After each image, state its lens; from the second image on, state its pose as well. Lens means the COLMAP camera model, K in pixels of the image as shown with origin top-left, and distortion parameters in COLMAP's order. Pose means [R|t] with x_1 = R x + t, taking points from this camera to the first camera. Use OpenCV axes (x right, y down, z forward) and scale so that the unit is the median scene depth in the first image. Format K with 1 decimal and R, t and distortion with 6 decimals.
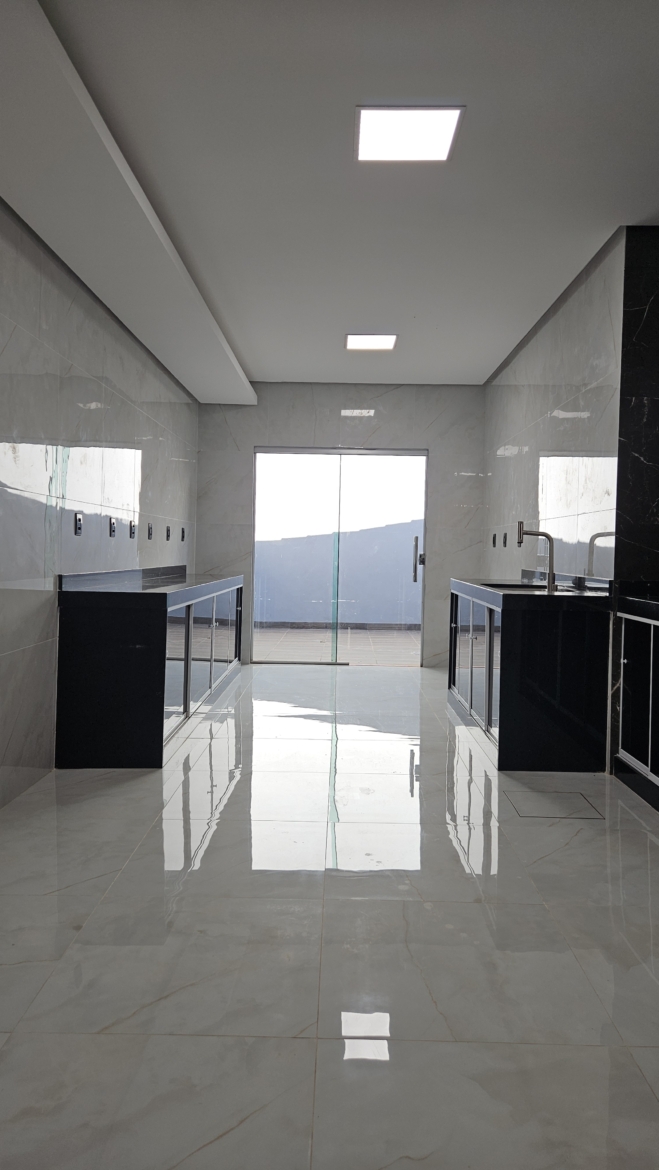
lens RADIAL K [[766.6, 0, 292.7], [0, 766.6, 556.6], [0, 0, 1]] dist [0.051382, -0.001982]
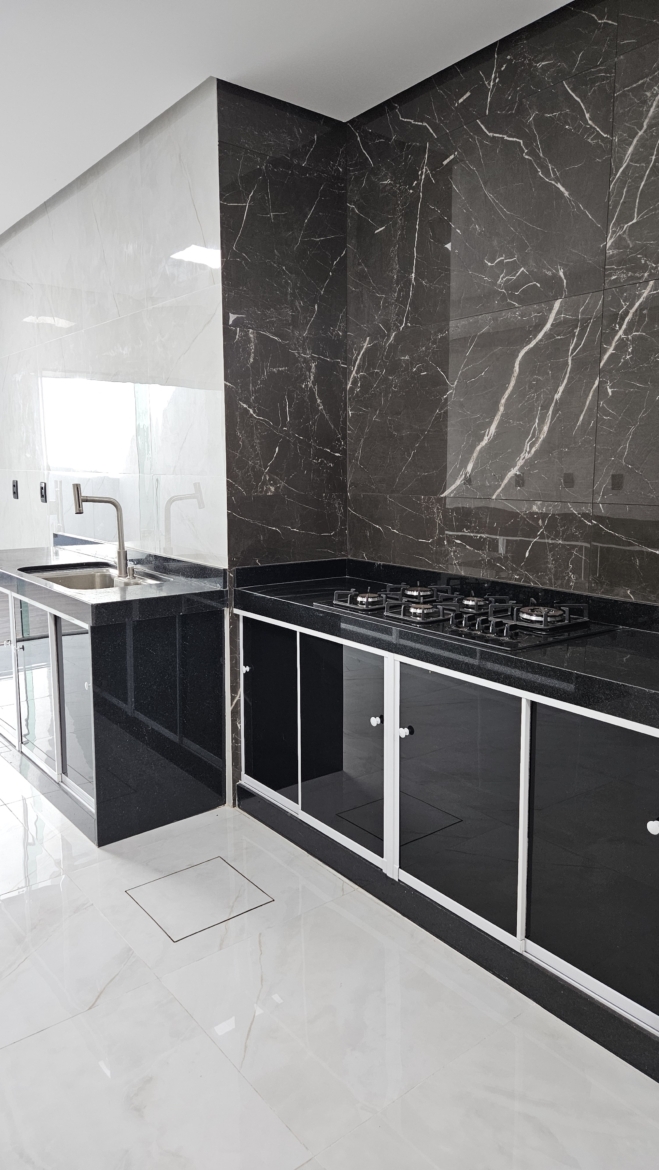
lens RADIAL K [[766.6, 0, 292.7], [0, 766.6, 556.6], [0, 0, 1]] dist [0.051382, -0.001982]
pose [[0.753892, -0.111934, 0.647393, -0.034466], [0.028589, 0.990036, 0.137885, -0.086417], [-0.656376, -0.085442, 0.749580, 0.379809]]
